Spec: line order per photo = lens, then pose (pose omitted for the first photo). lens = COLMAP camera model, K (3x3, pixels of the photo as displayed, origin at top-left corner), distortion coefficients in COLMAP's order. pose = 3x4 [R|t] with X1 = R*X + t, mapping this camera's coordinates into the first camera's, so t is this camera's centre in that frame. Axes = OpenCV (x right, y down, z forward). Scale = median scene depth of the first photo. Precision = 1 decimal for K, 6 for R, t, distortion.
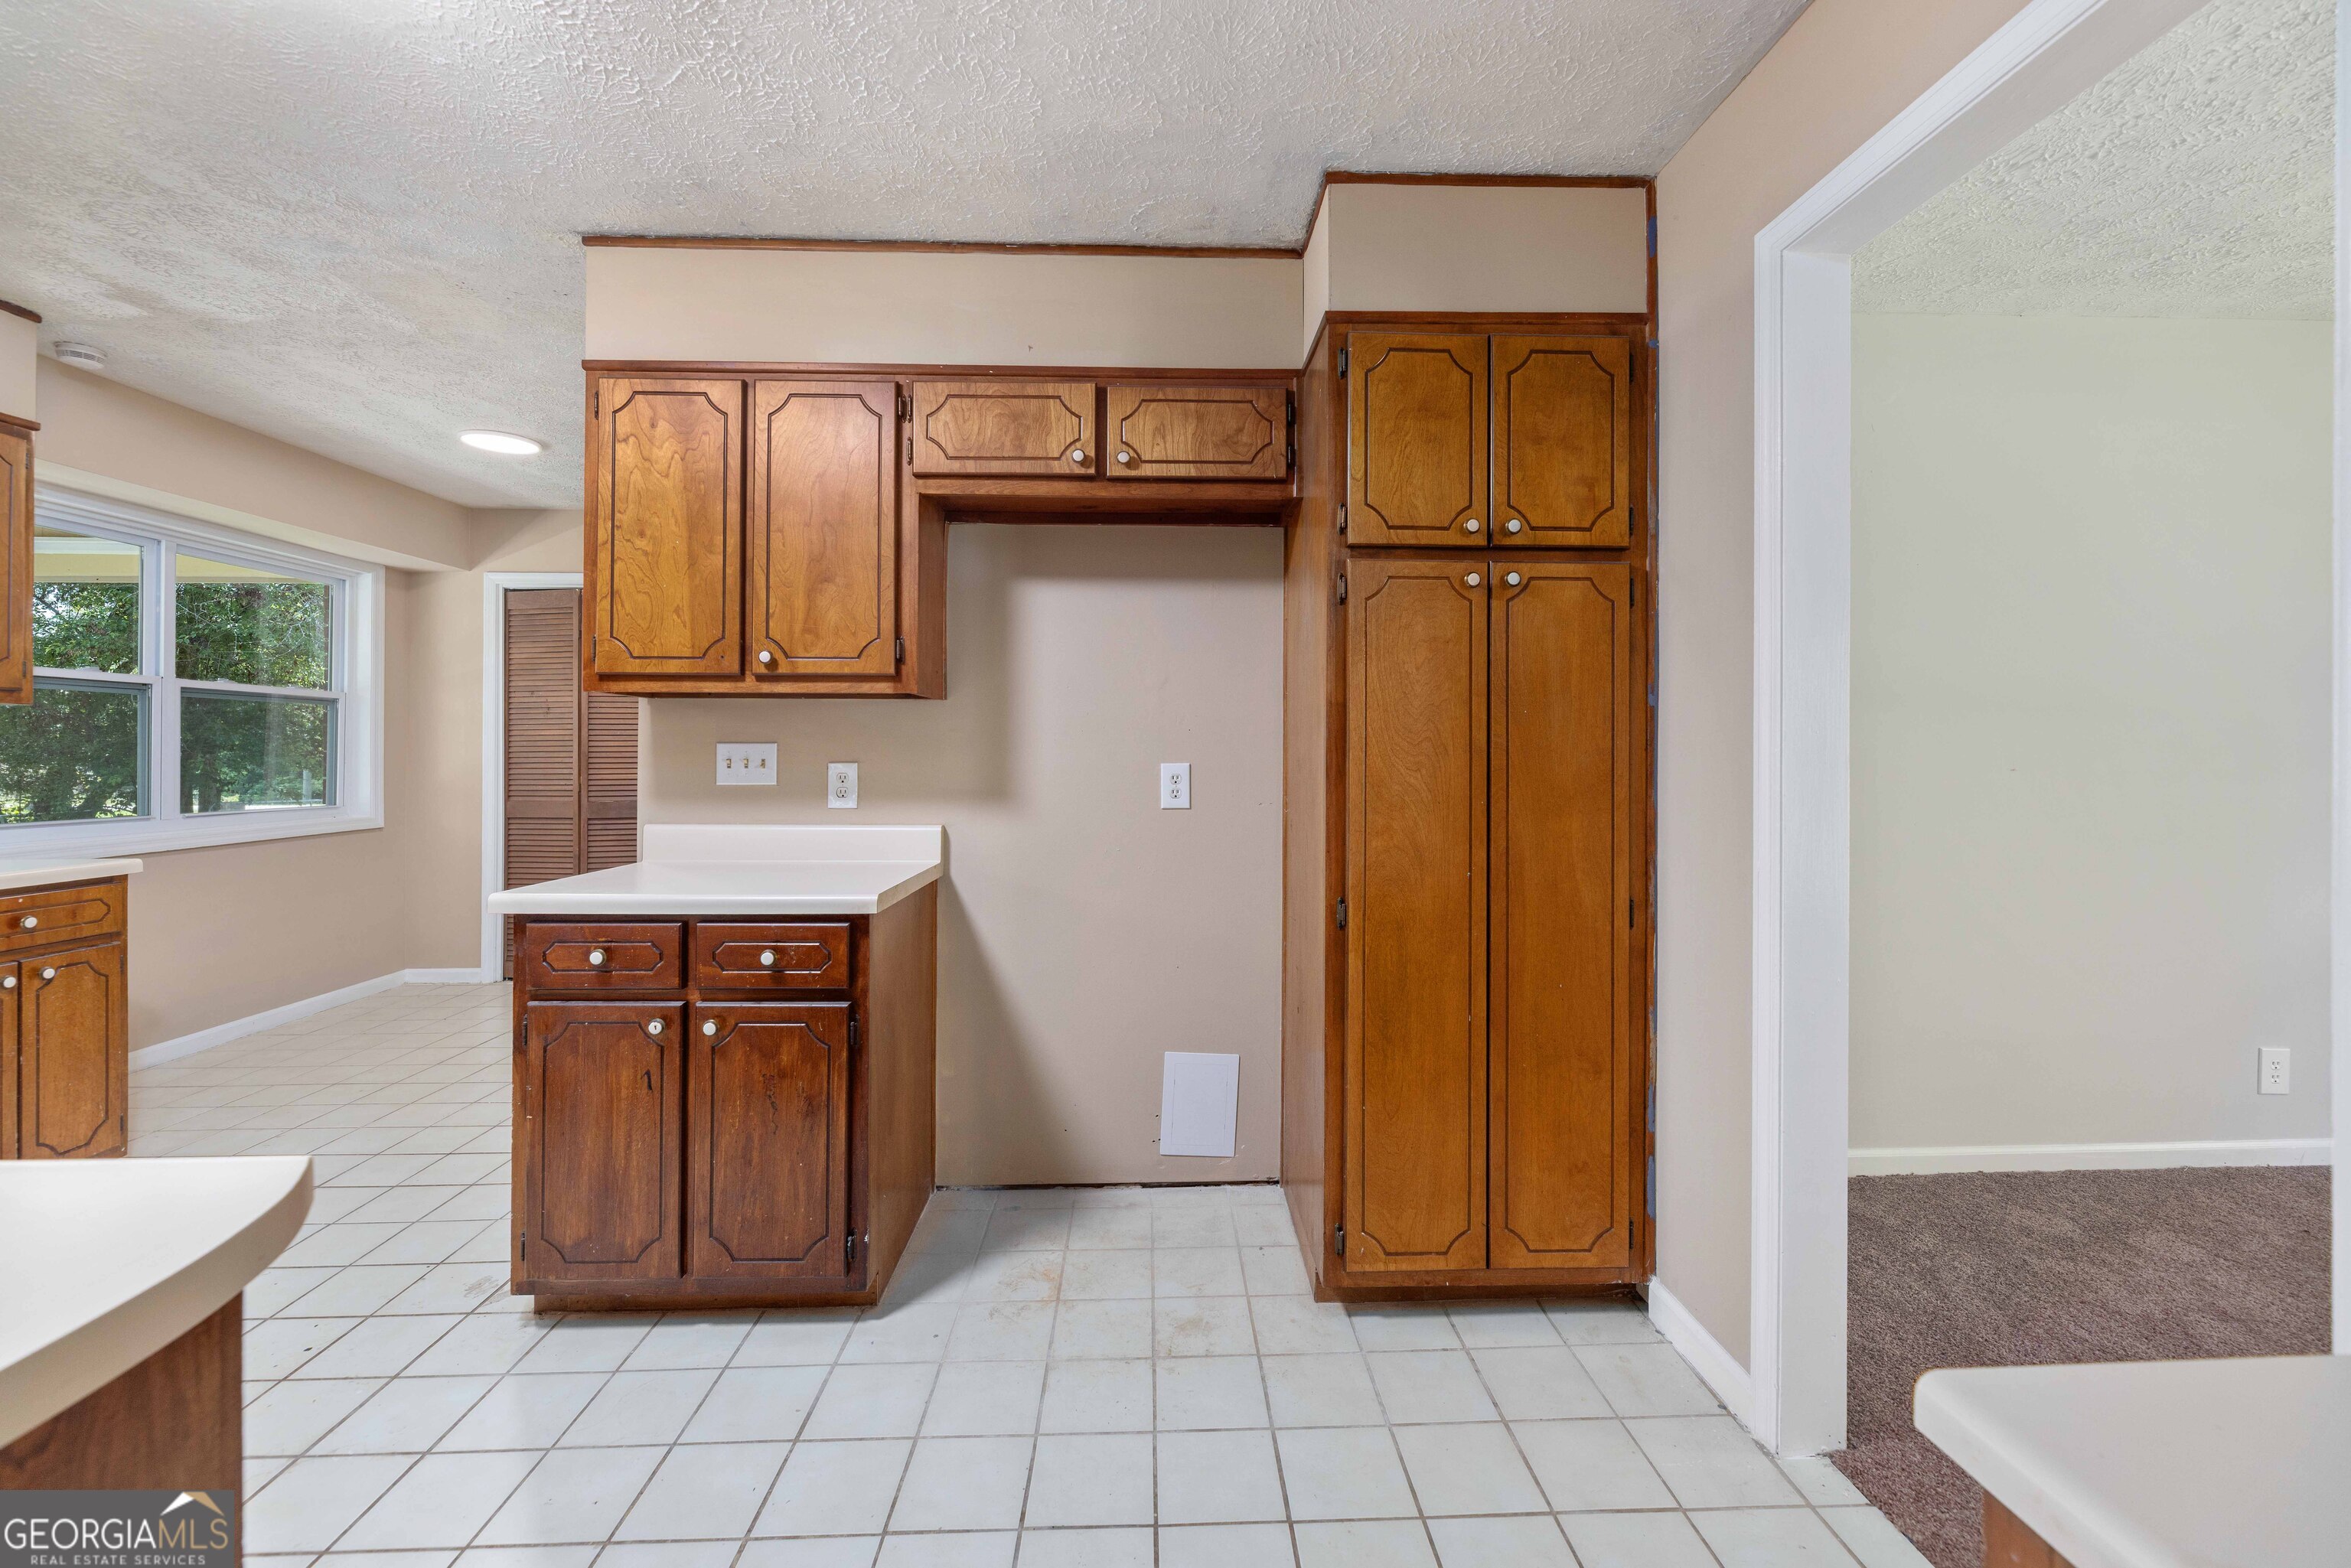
lens RADIAL K [[966.4, 0, 1172.3], [0, 966.4, 756.8], [0, 0, 1]] dist [-0.001104, -0.000125]
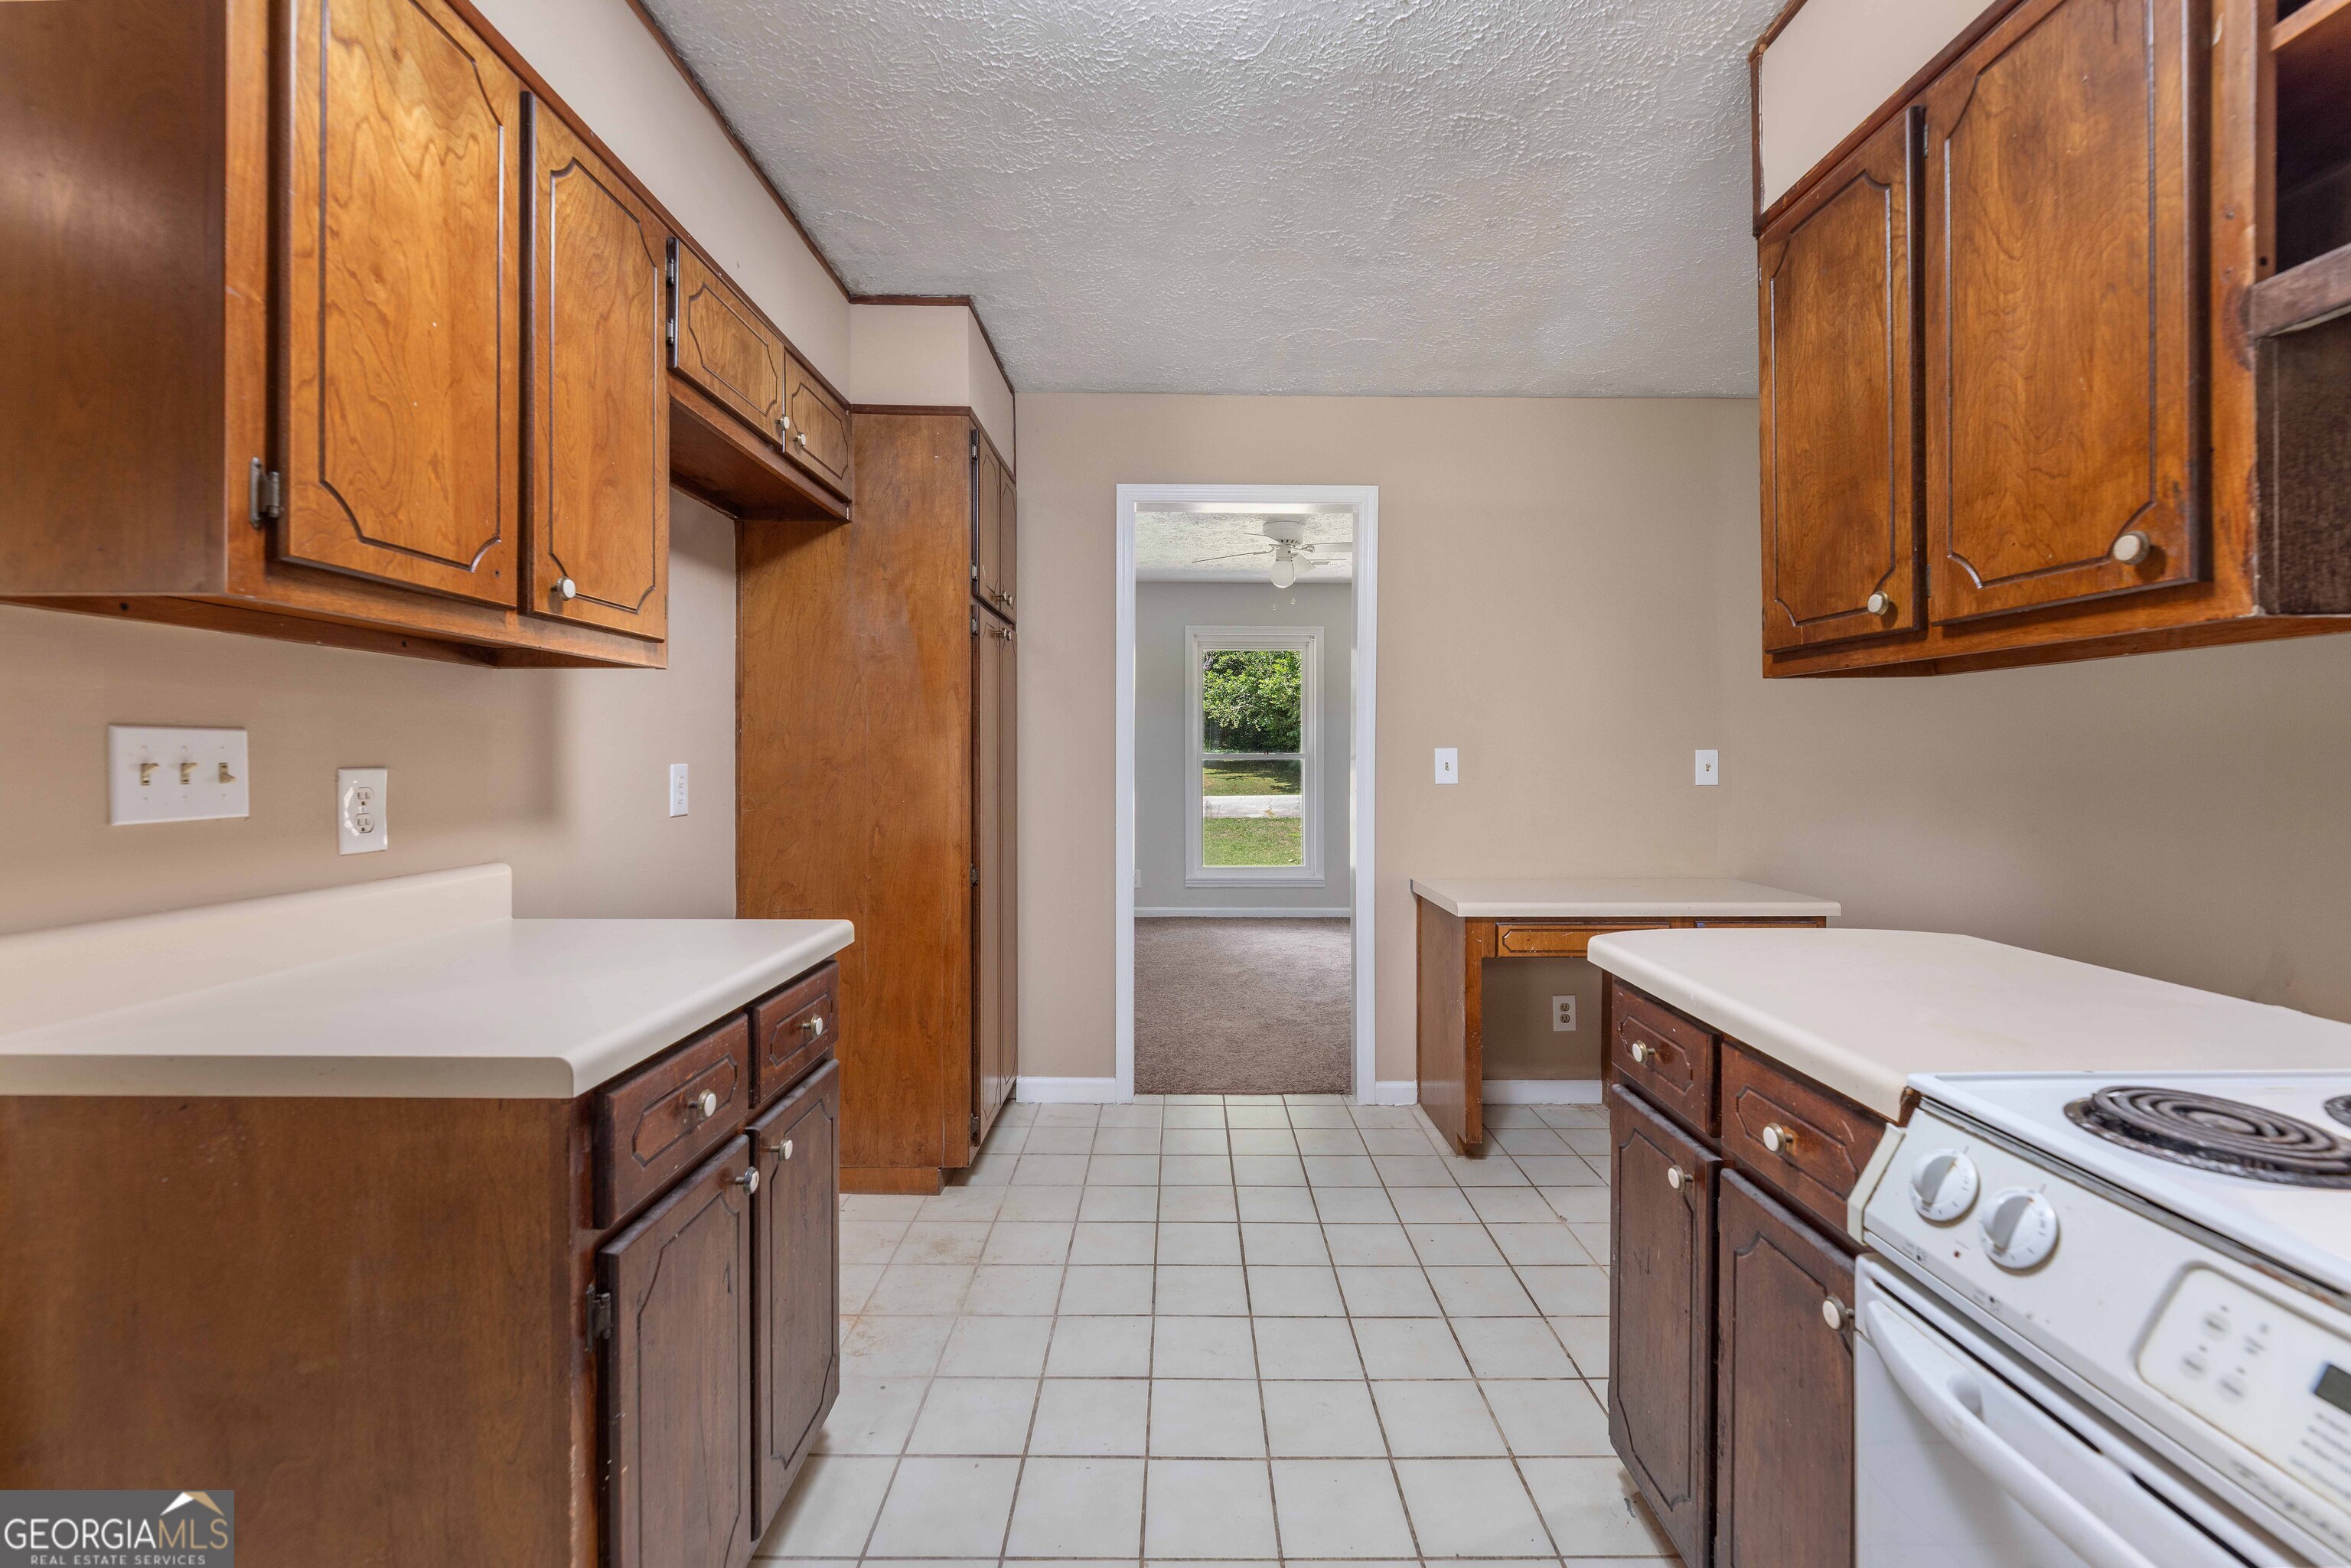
lens RADIAL K [[993.5, 0, 1177.8], [0, 993.5, 779.4], [0, 0, 1]] dist [-0.001717, -0.000274]
pose [[0.027388, -0.024456, 0.999326, -1.015999], [0.003383, 0.999697, 0.024372, 0.000267], [-0.999619, 0.002714, 0.027462, 0.604130]]
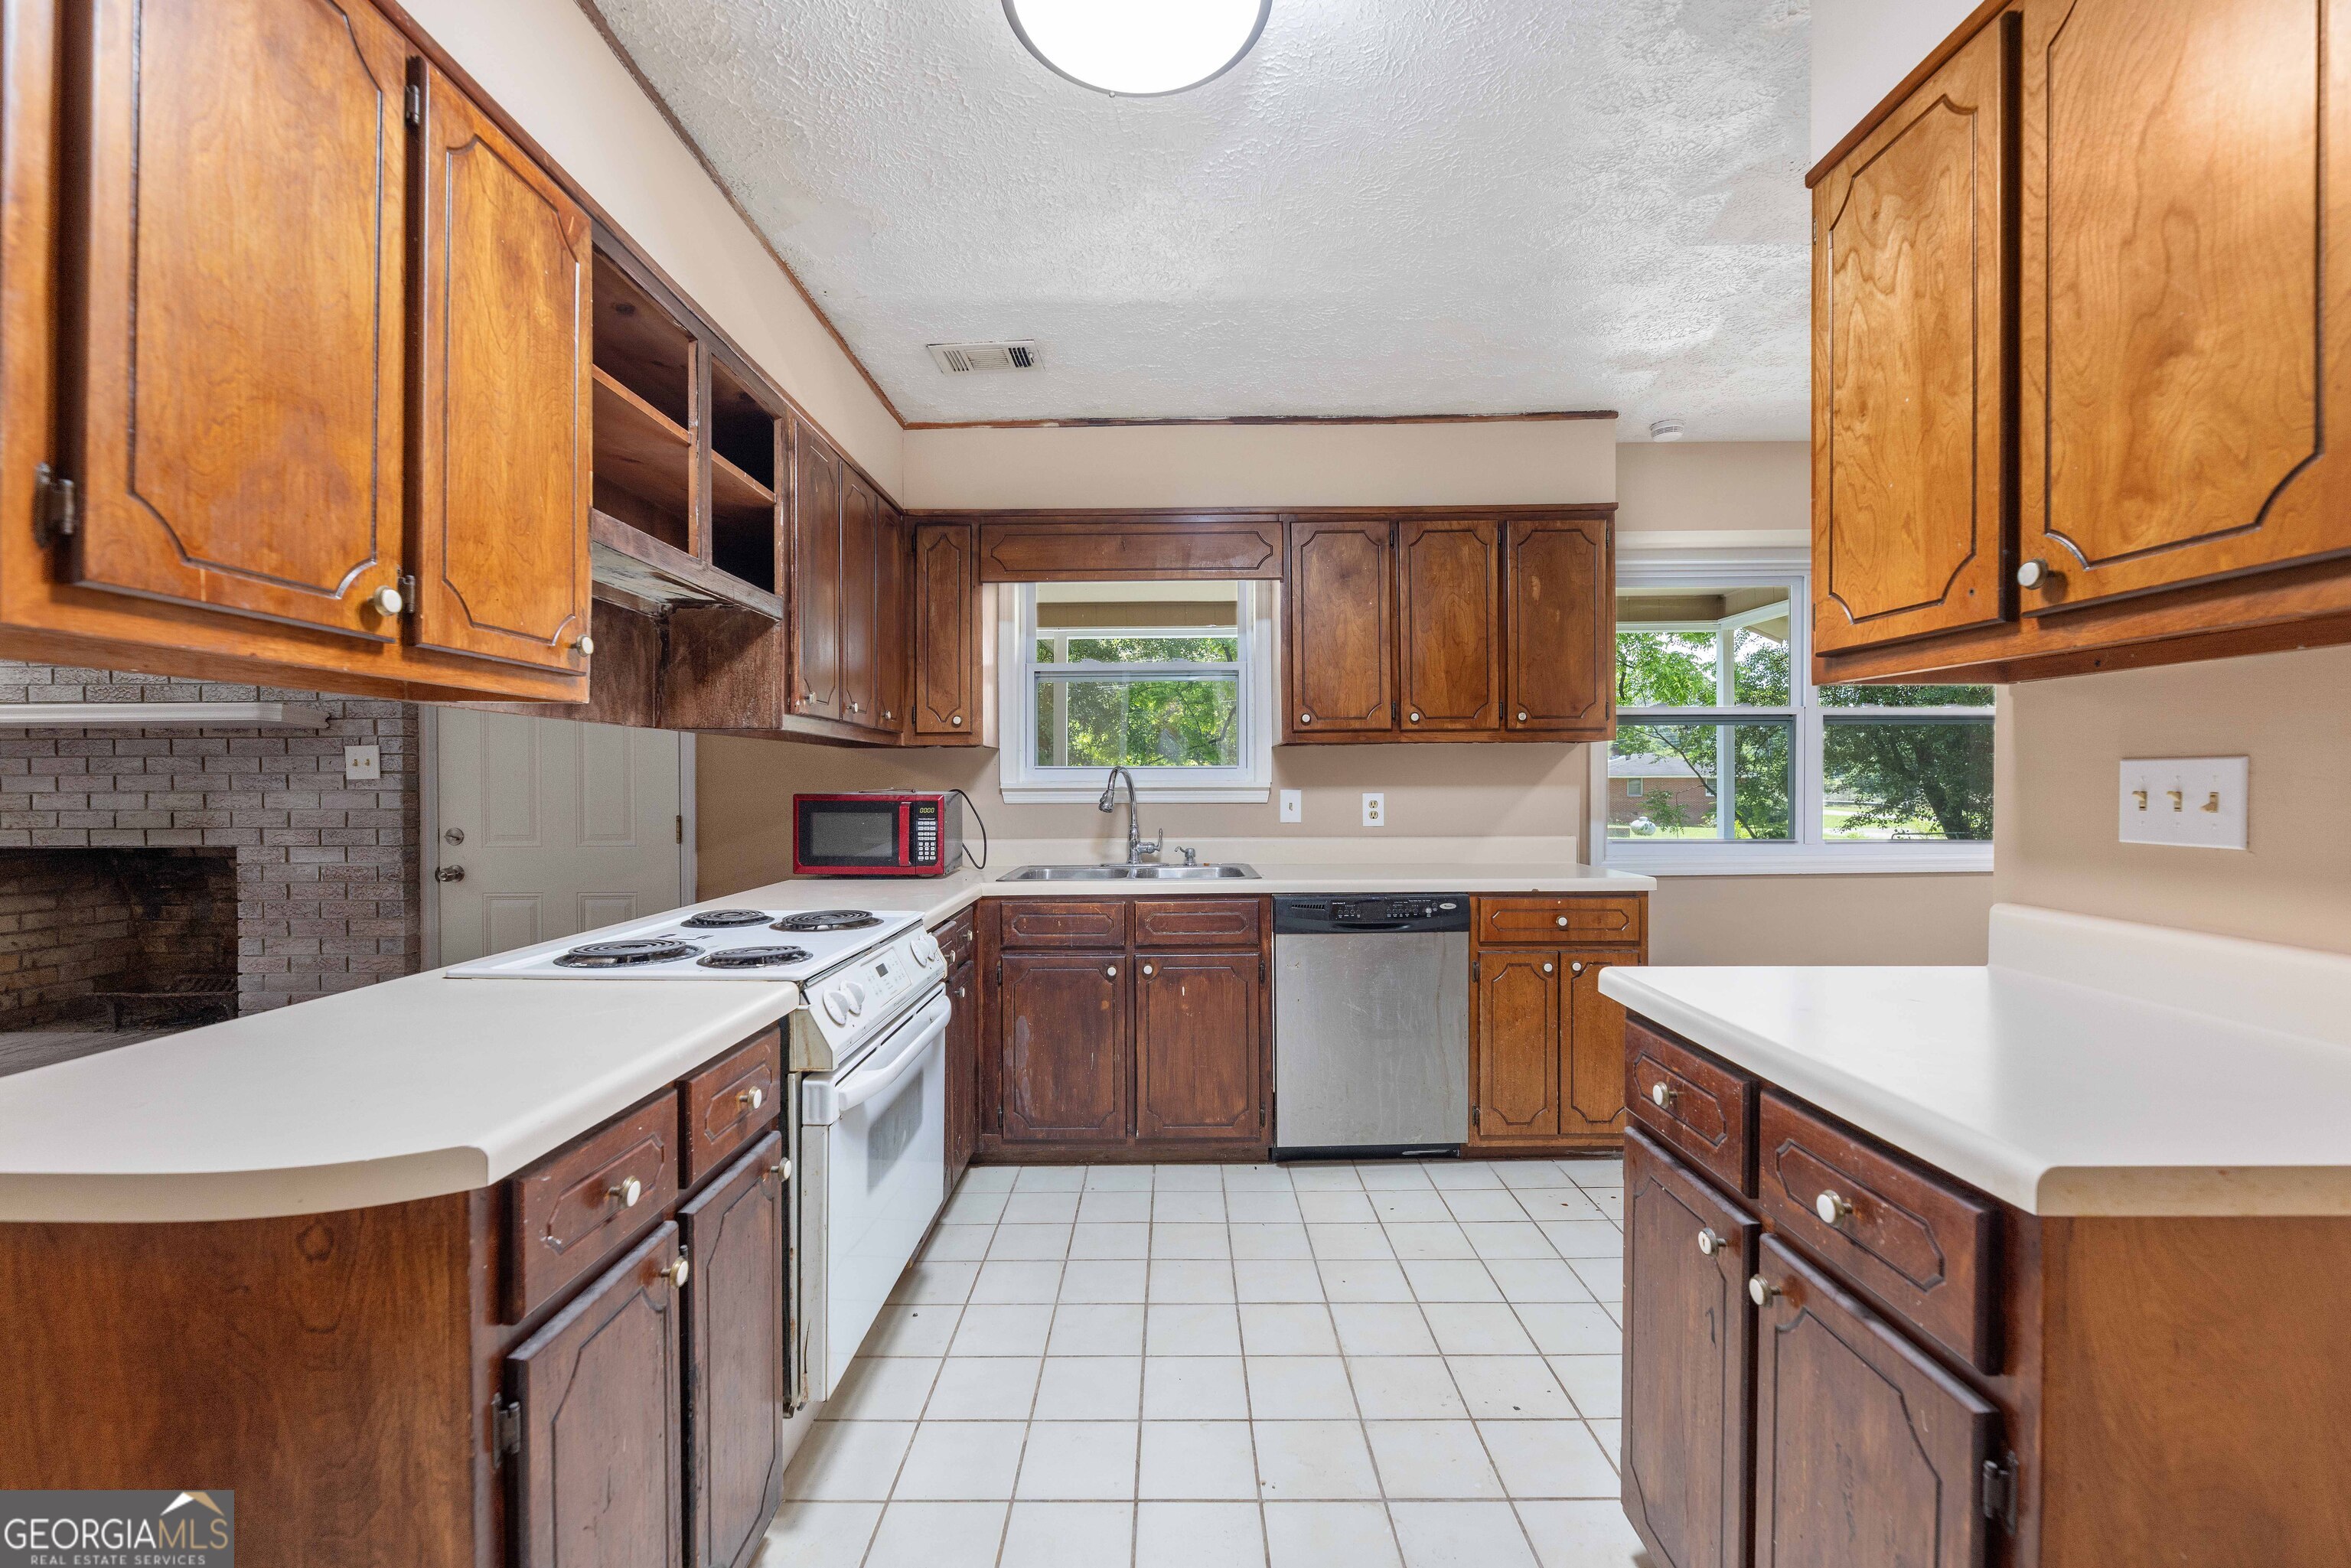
lens RADIAL K [[987.7, 0, 1171.7], [0, 987.7, 787.8], [0, 0, 1]] dist [-0.003106, 0.000094]
pose [[-0.032752, 0.006374, -0.999443, 0.068699], [-0.003209, 0.999974, 0.006482, -0.001653], [0.999458, 0.003420, -0.032731, 0.596422]]
